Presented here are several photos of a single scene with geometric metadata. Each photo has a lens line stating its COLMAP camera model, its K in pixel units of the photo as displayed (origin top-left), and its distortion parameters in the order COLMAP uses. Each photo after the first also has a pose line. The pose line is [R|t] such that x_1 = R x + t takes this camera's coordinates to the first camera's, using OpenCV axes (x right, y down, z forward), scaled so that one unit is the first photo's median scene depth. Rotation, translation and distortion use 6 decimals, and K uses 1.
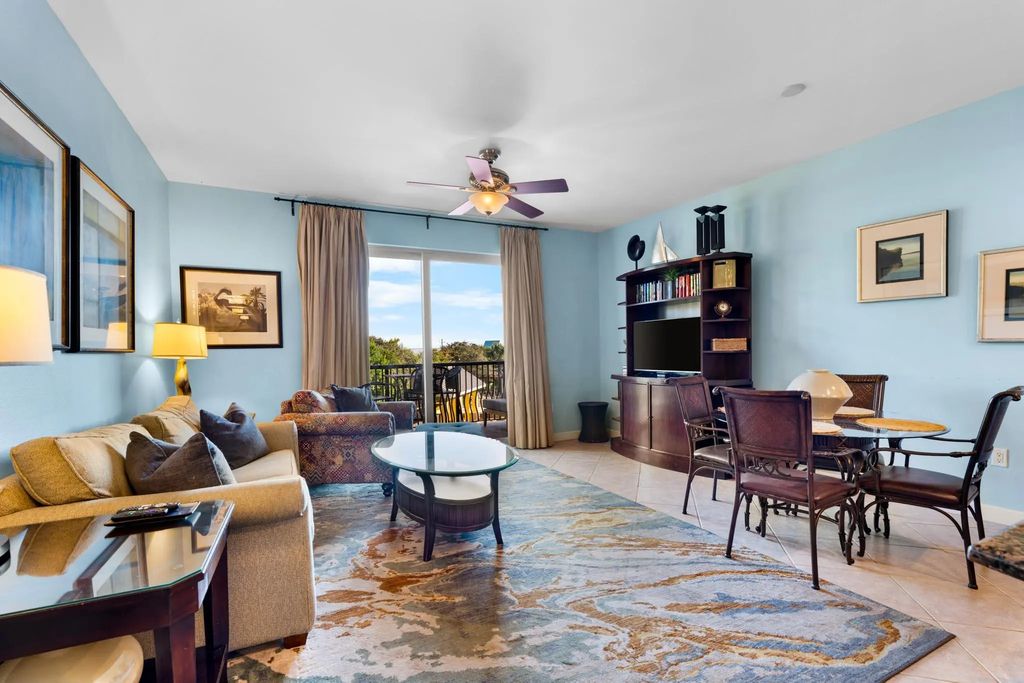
lens RADIAL K [[454.1, 0, 513.9], [0, 454.1, 348.1], [0, 0, 1]] dist [-0.004382, 0.003996]
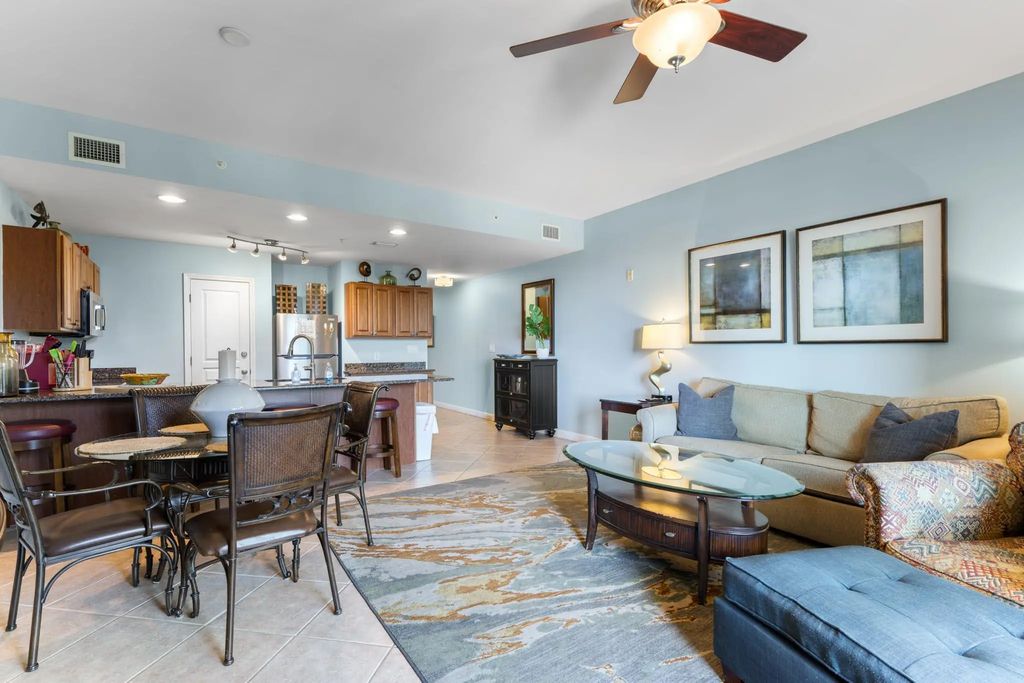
lens RADIAL K [[454.1, 0, 509.1], [0, 454.1, 345.4], [0, 0, 1]] dist [-0.004382, 0.003996]
pose [[-0.993069, 0.010028, -0.117101, 0.257947], [0.010520, 0.999938, -0.003583, -0.005136], [0.117058, -0.004790, -0.993114, 2.044950]]
